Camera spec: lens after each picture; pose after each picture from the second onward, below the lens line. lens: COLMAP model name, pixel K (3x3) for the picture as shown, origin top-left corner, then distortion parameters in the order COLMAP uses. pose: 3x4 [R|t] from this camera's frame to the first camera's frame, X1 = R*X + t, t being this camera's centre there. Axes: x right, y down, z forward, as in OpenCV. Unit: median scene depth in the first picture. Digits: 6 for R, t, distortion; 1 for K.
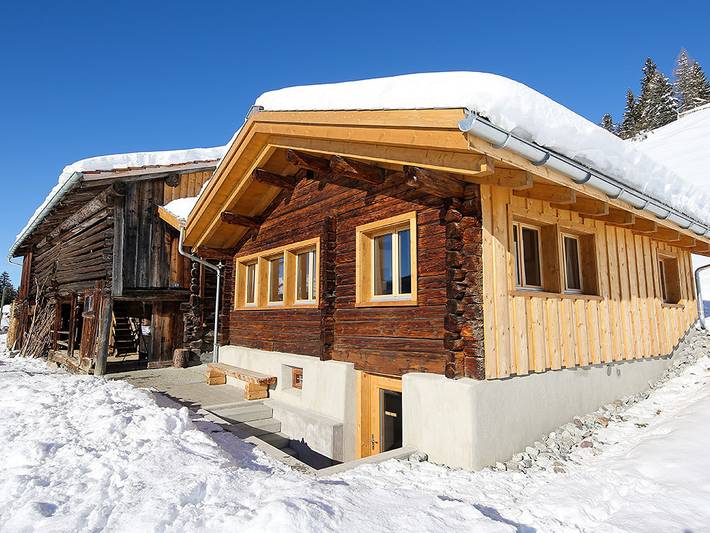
lens RADIAL K [[451.7, 0, 356.7], [0, 451.7, 268.0], [0, 0, 1]] dist [0.003085, 0.004495]
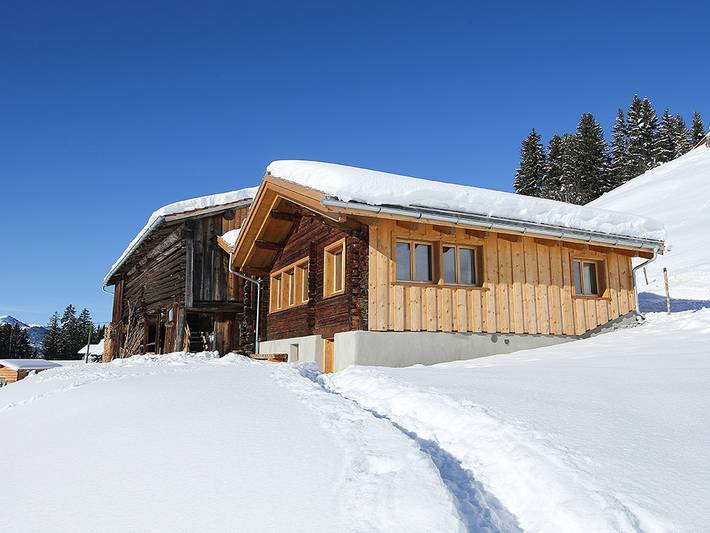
lens RADIAL K [[593.0, 0, 354.5], [0, 593.0, 263.5], [0, 0, 1]] dist [-0.011624, -0.003253]
pose [[0.972739, -0.040704, -0.228301, 0.345709], [0.028223, 0.997937, -0.057673, 0.050776], [0.230177, 0.049657, 0.971881, -0.583021]]
